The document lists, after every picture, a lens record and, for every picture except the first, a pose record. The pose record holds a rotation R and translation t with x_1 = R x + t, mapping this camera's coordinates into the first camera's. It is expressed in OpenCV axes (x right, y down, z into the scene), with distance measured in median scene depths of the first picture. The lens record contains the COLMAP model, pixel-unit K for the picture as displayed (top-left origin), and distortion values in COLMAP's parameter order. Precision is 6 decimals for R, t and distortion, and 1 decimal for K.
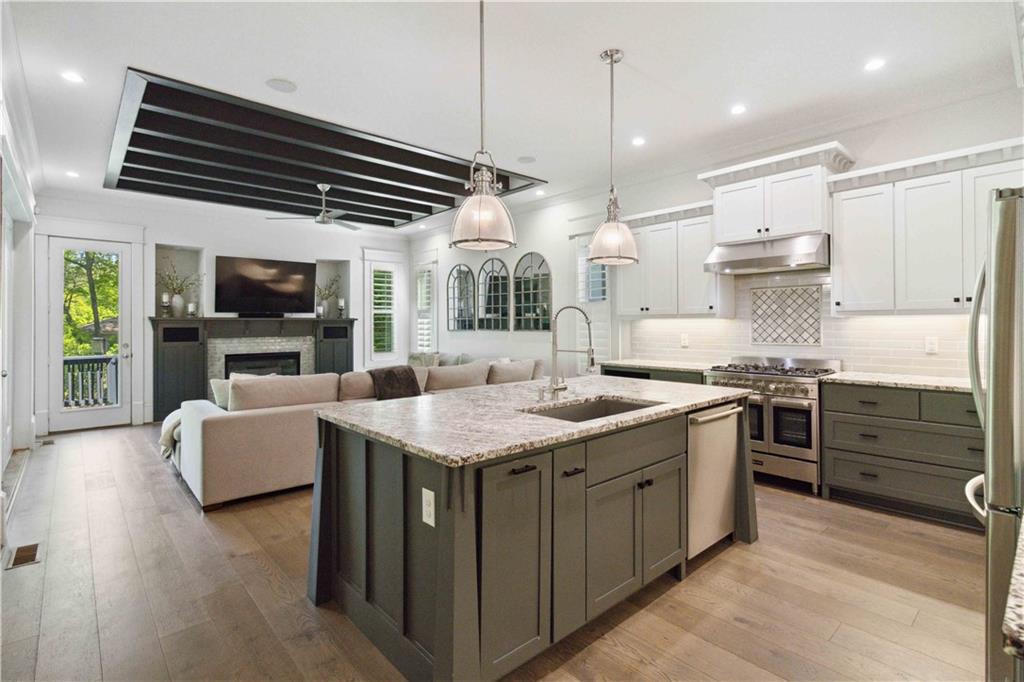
lens RADIAL K [[485.9, 0, 531.7], [0, 485.9, 322.2], [0, 0, 1]] dist [0.005947, 0.002786]
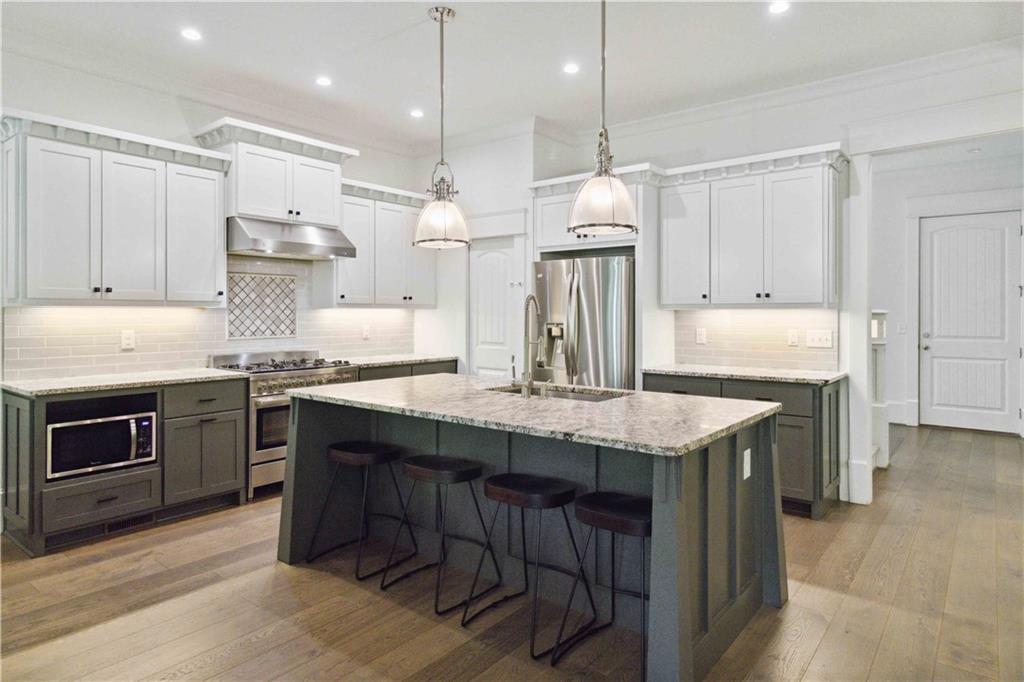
lens RADIAL K [[597.0, 0, 532.8], [0, 597.0, 311.8], [0, 0, 1]] dist [-0.000285, -0.000474]
pose [[-0.156211, 0.008906, 0.987684, -0.658554], [-0.001909, 0.999955, -0.009318, 0.006750], [-0.987722, -0.003341, -0.156187, 0.689128]]
